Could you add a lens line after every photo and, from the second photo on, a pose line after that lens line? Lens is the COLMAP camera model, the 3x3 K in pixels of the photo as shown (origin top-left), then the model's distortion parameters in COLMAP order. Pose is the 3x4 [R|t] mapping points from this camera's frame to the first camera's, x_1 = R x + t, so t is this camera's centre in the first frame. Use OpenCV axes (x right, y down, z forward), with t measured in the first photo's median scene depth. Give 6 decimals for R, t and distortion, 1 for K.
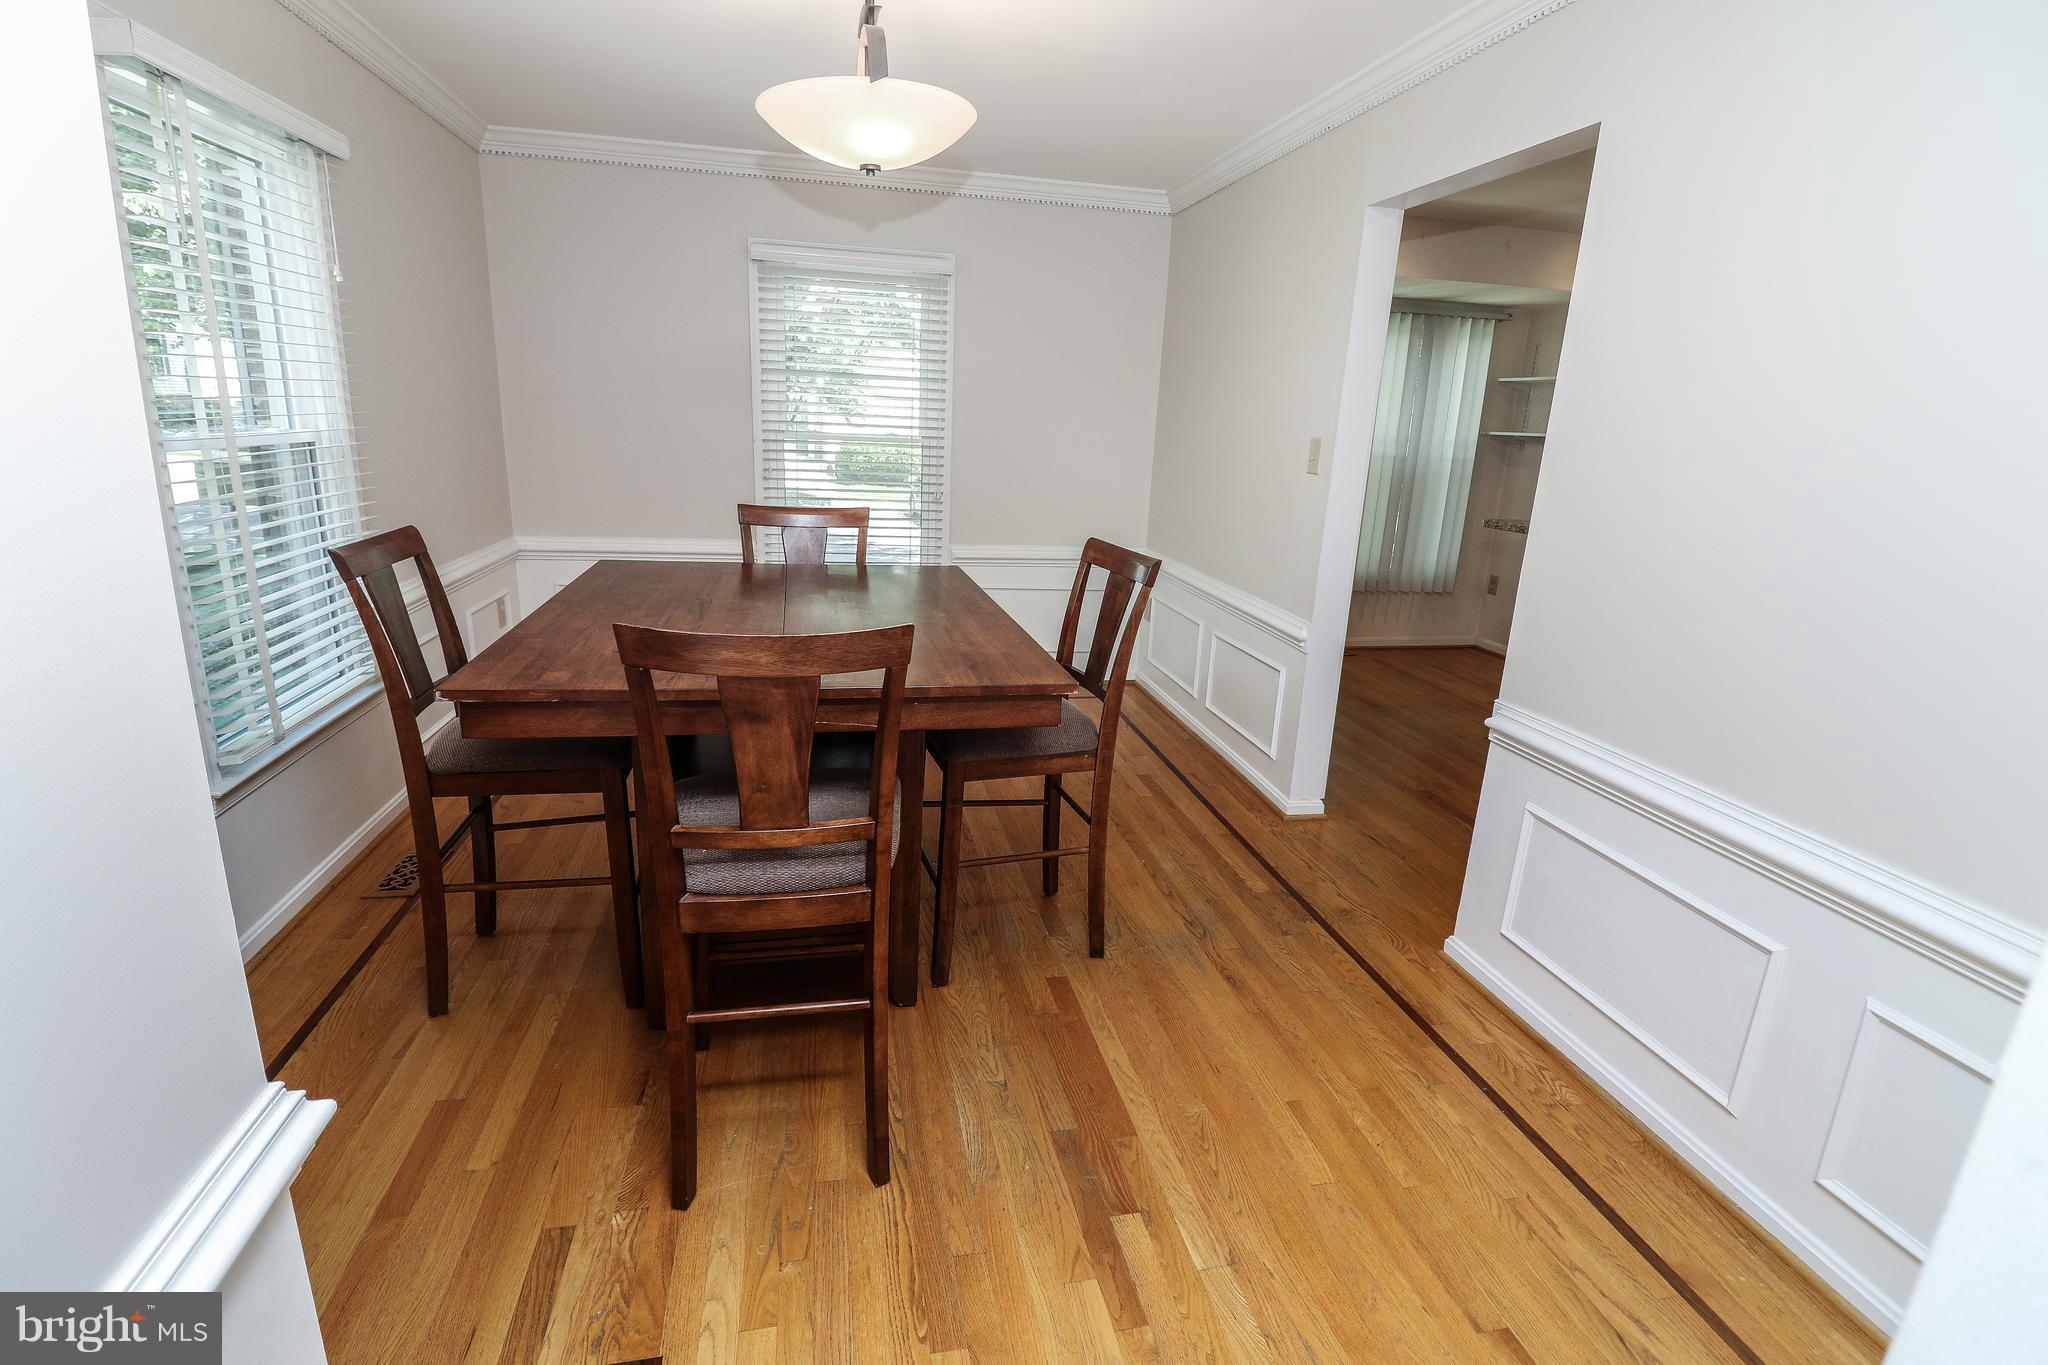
lens RADIAL K [[939.5, 0, 1023.5], [0, 939.5, 666.3], [0, 0, 1]] dist [0.001013, -0.014772]
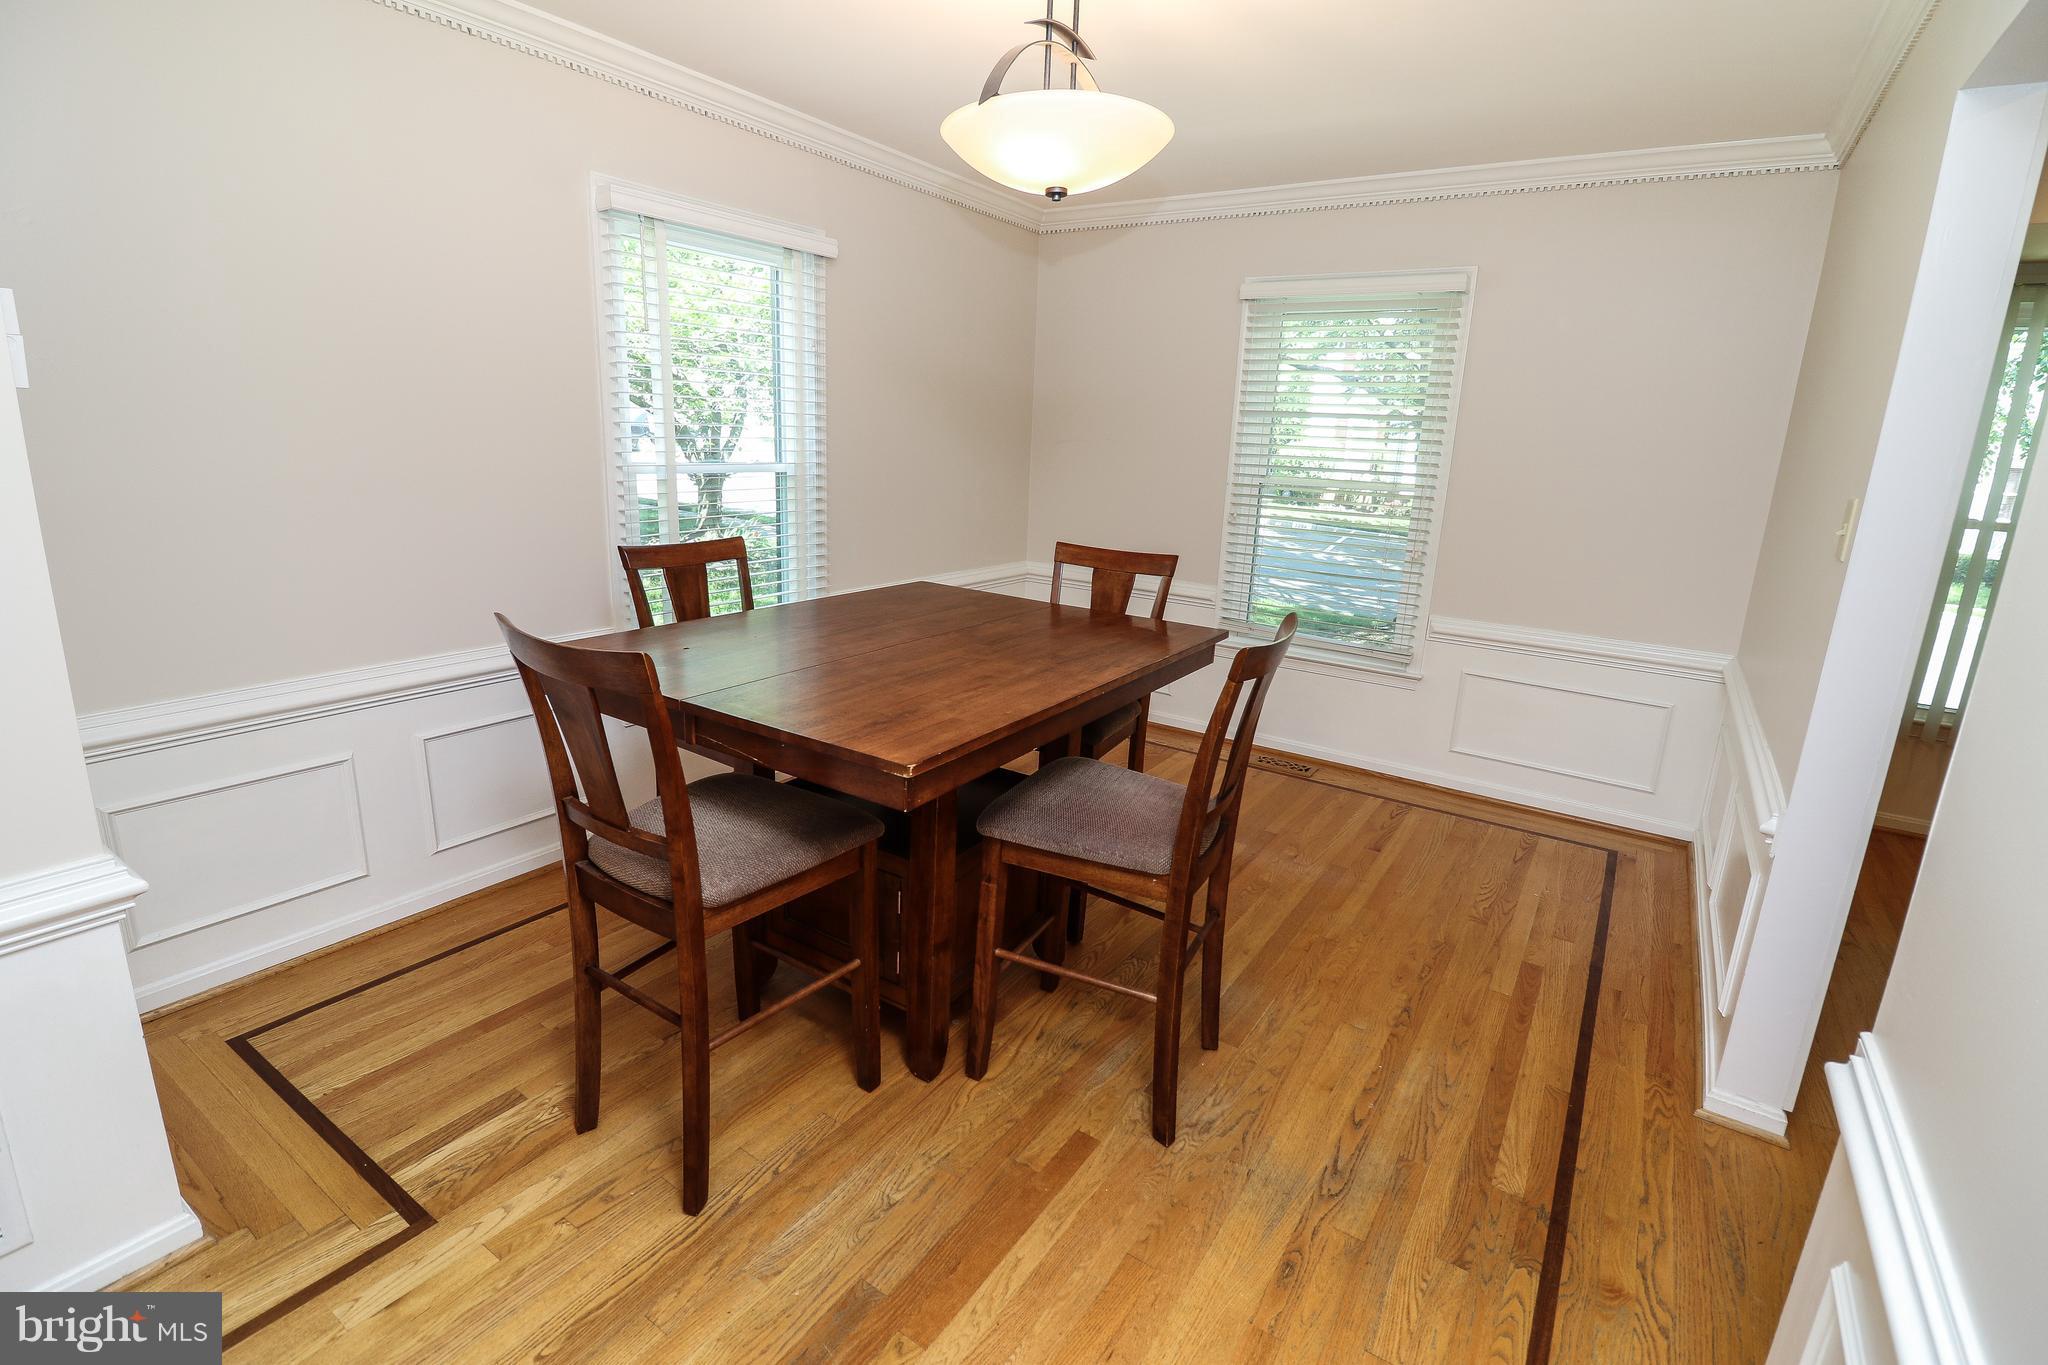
lens RADIAL K [[939.5, 0, 1023.5], [0, 939.5, 666.3], [0, 0, 1]] dist [0.001013, -0.014772]
pose [[0.704168, 0.160552, -0.691643, 0.430073], [-0.193387, 0.980641, 0.030749, -0.072555], [0.683190, 0.112103, 0.721584, 0.285492]]
